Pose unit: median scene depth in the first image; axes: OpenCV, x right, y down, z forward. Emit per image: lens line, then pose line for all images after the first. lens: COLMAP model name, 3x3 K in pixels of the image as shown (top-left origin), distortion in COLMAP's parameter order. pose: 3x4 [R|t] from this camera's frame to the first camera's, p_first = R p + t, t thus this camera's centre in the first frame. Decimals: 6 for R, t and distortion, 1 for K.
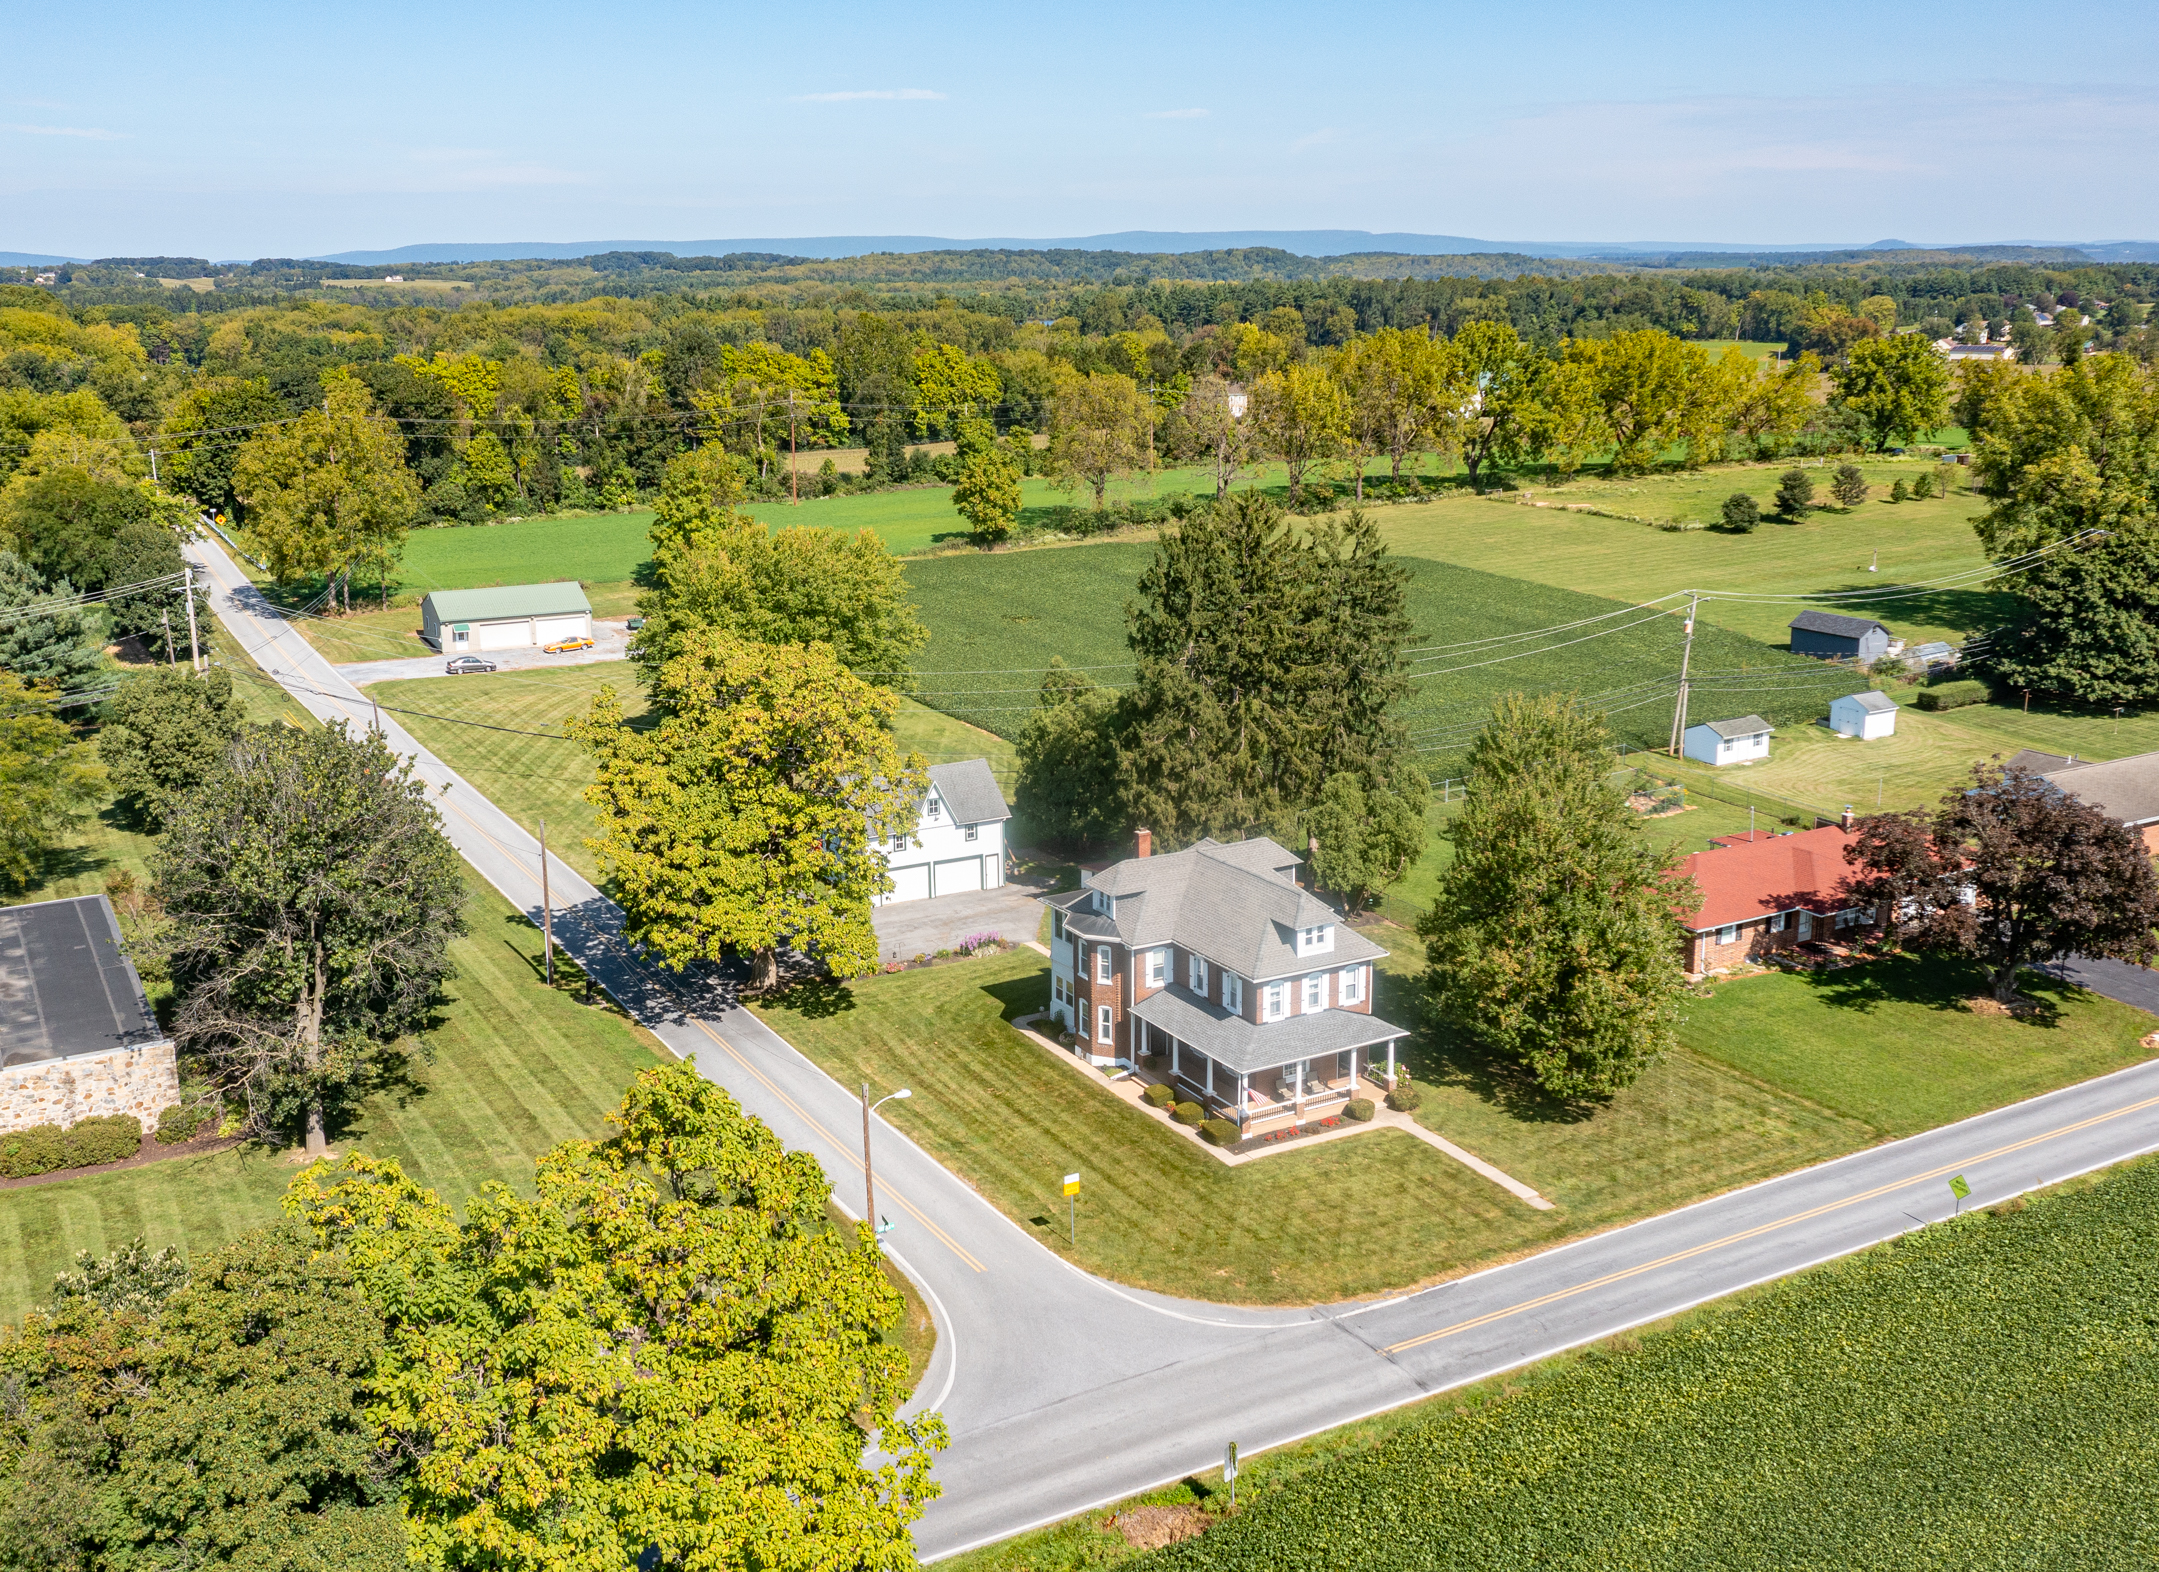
lens RADIAL K [[2076.9, 0, 1079.5], [0, 2076.9, 786.0], [0, 0, 1]] dist [0.000041, 0.013447]
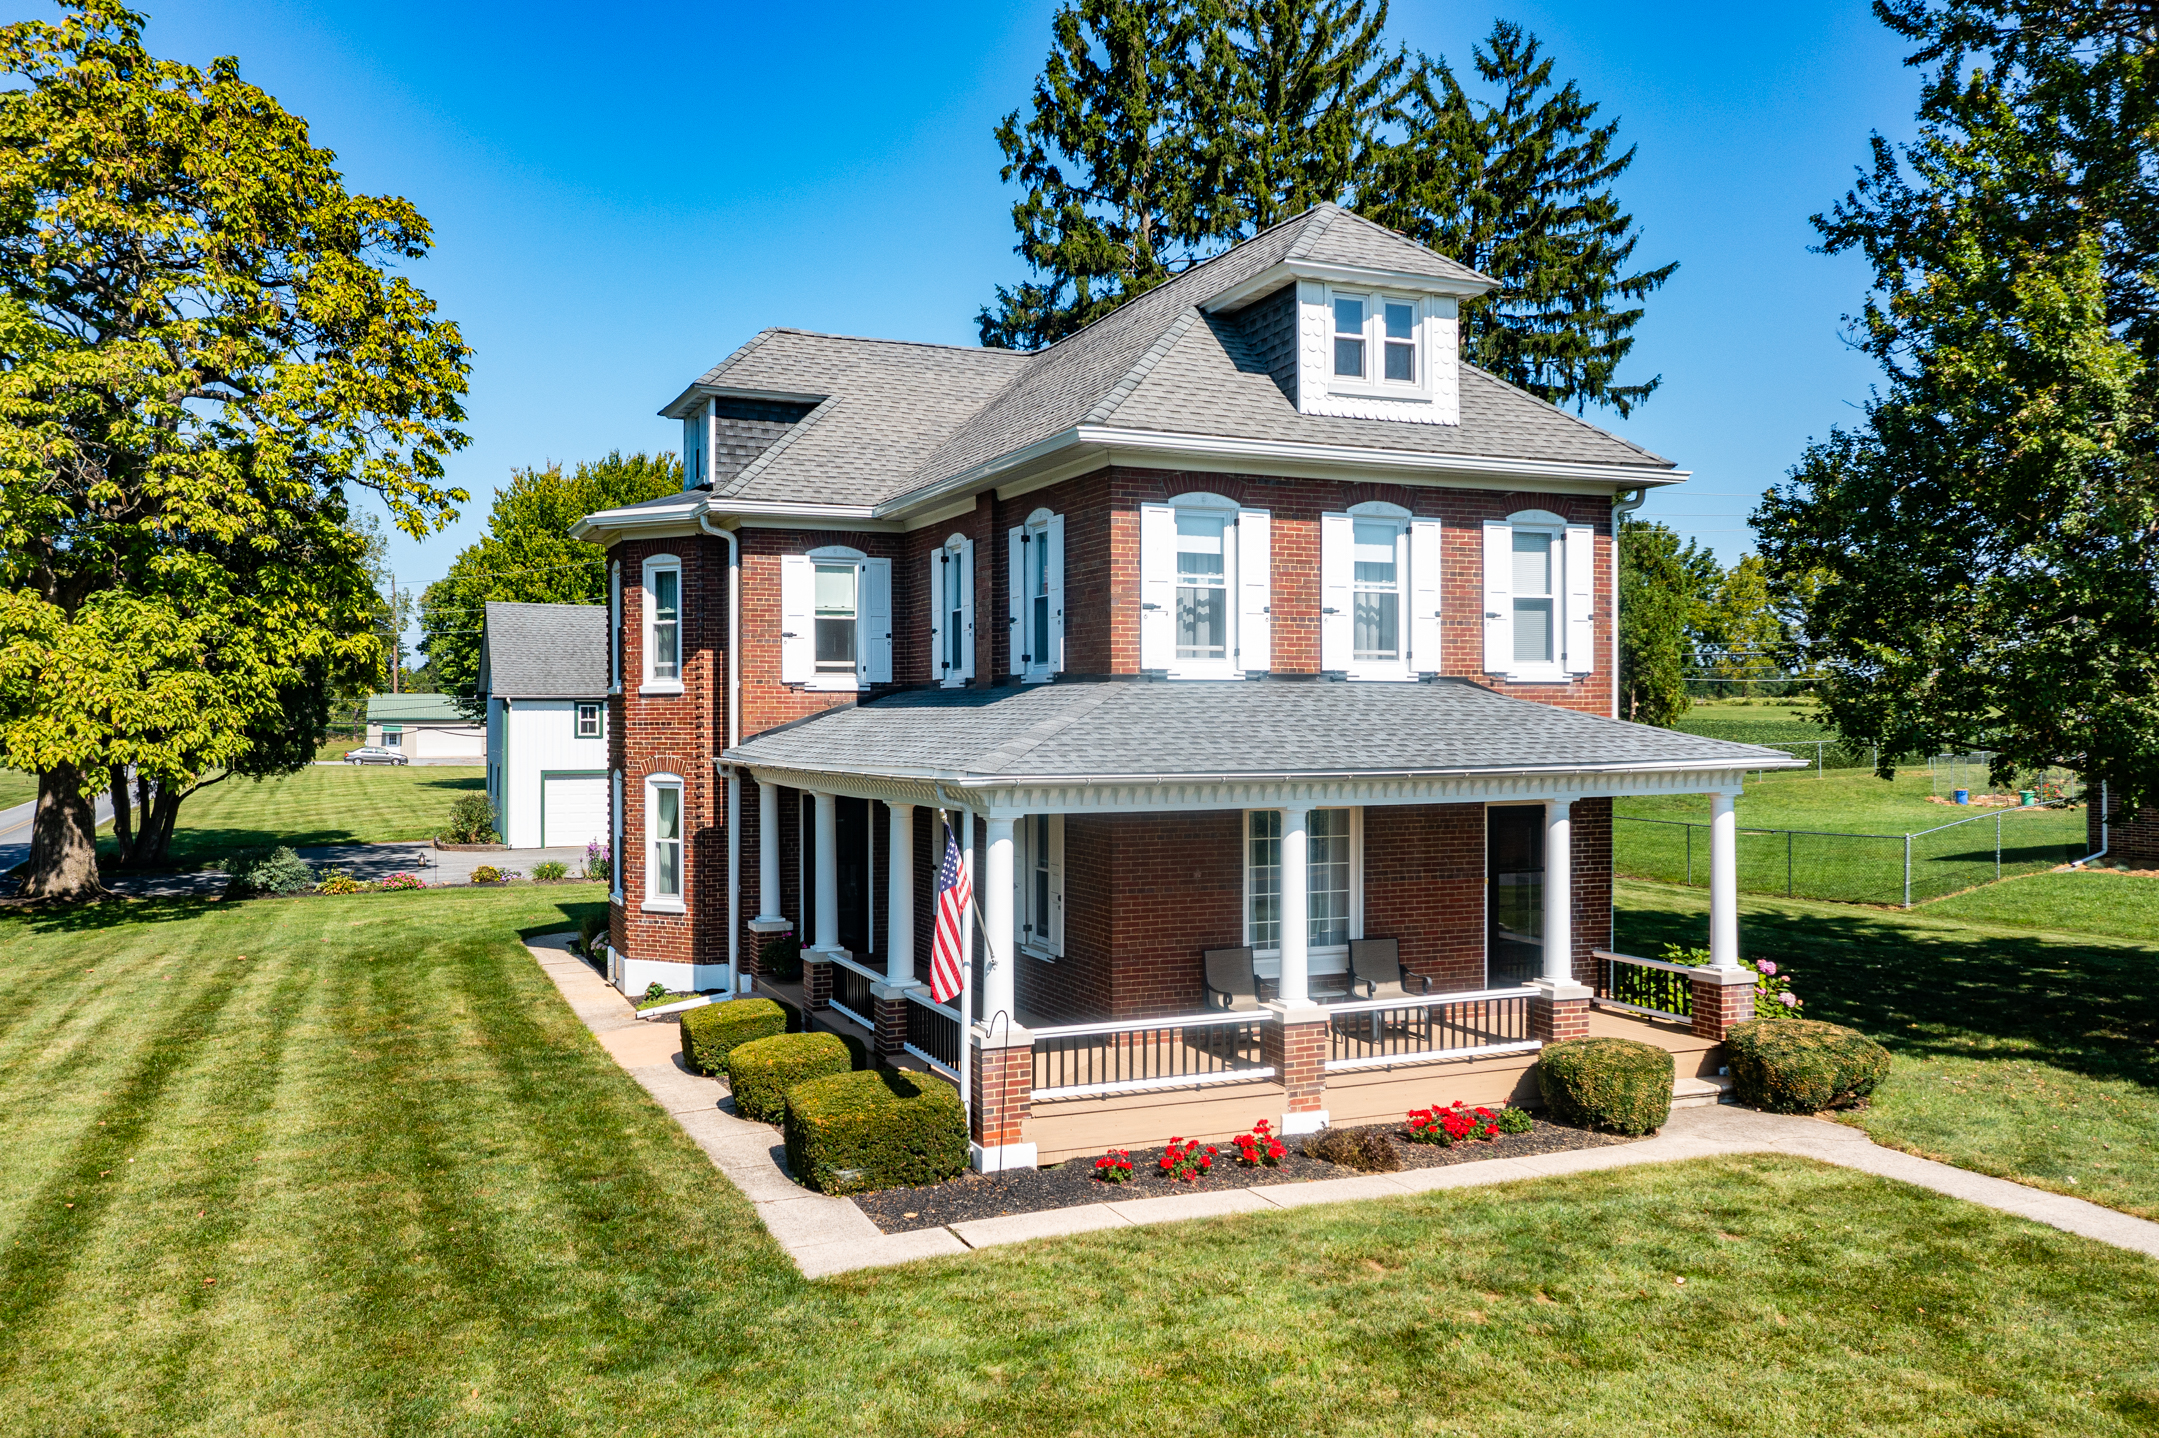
lens RADIAL K [[1722.8, 0, 1079.5], [0, 1722.8, 719.0], [0, 0, 1]] dist [0.004971, 0.000722]
pose [[0.993894, 0.005395, -0.110211, 0.086006], [-0.031785, 0.970467, -0.239129, 0.137614], [0.105666, 0.241172, 0.964713, 0.690083]]
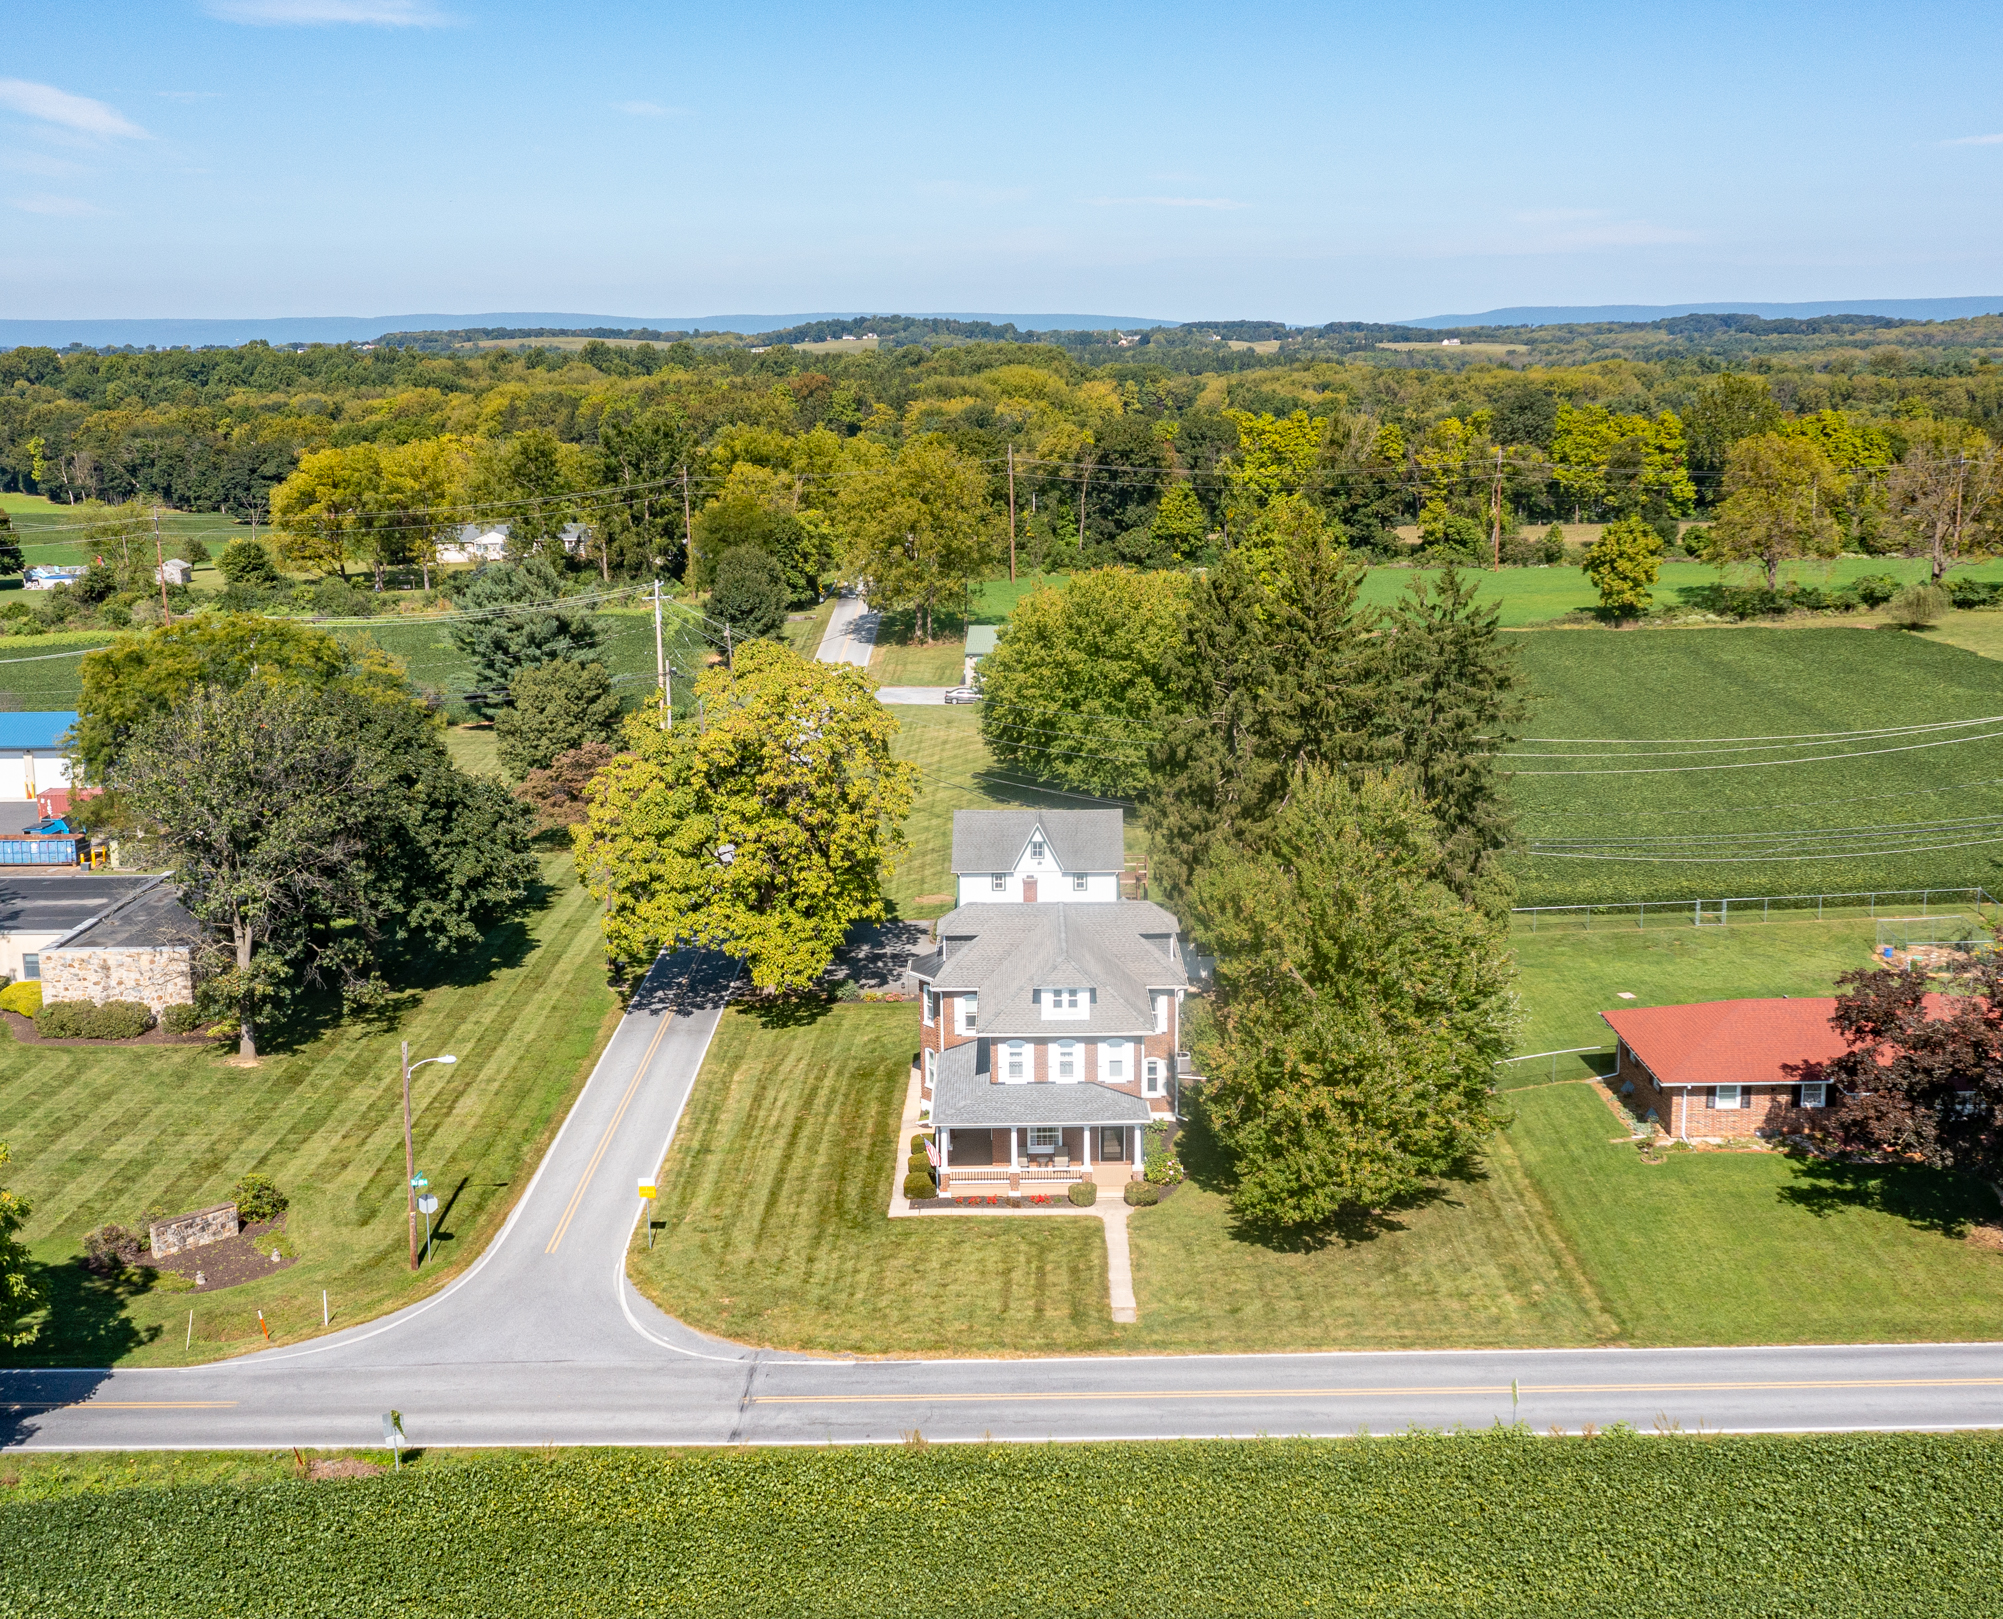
lens RADIAL K [[2224.5, 0, 1062.6], [0, 2224.5, 802.5], [0, 0, 1]] dist [0.012980, -0.020831]
pose [[0.876417, 0.100933, -0.470855, 0.484517], [-0.118054, 0.992983, -0.006880, -0.007151], [0.466857, 0.061616, 0.882184, 0.097064]]
